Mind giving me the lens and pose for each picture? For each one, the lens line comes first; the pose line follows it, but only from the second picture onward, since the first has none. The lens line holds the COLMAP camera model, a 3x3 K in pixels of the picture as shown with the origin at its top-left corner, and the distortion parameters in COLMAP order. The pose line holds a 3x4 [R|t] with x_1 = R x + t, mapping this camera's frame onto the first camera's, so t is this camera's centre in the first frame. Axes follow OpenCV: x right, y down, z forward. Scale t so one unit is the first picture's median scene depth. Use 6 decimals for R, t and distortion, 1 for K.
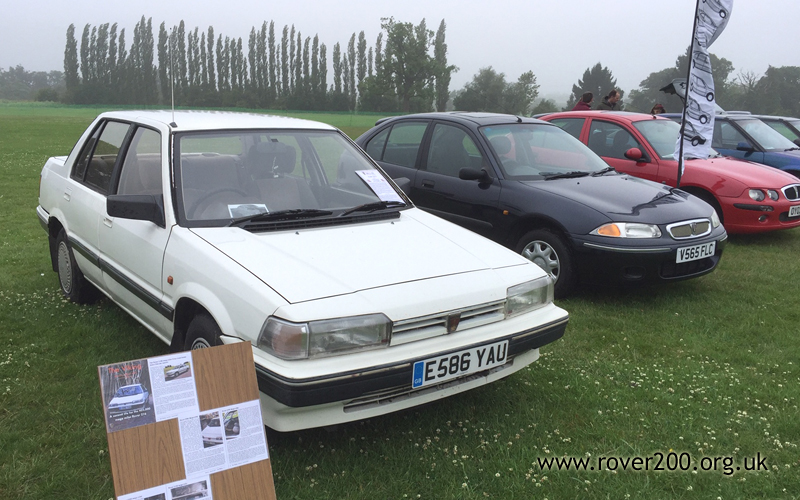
lens RADIAL K [[697.4, 0, 389.5], [0, 697.4, 251.7], [0, 0, 1]] dist [0.078196, -0.105302]
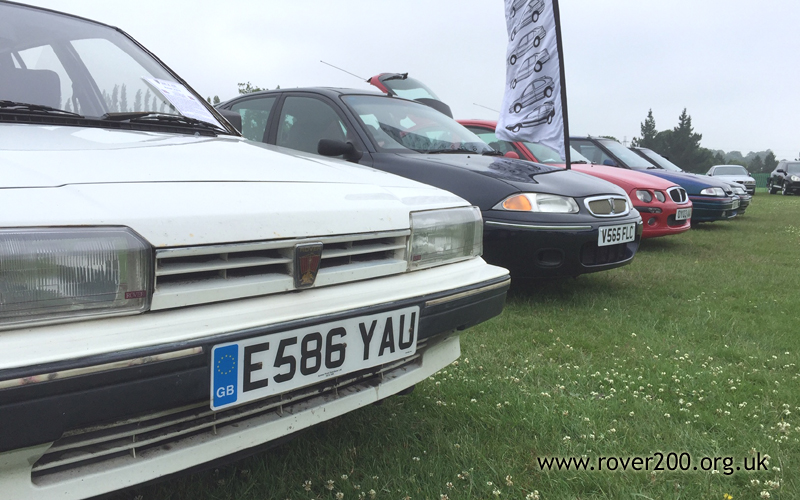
lens RADIAL K [[675.8, 0, 398.1], [0, 675.8, 269.5], [0, 0, 1]] dist [0.036715, -0.001625]
pose [[0.977429, -0.030016, 0.209123, 0.043318], [0.043184, 0.997342, -0.058688, 0.102539], [-0.206805, 0.066394, 0.976127, 0.421119]]
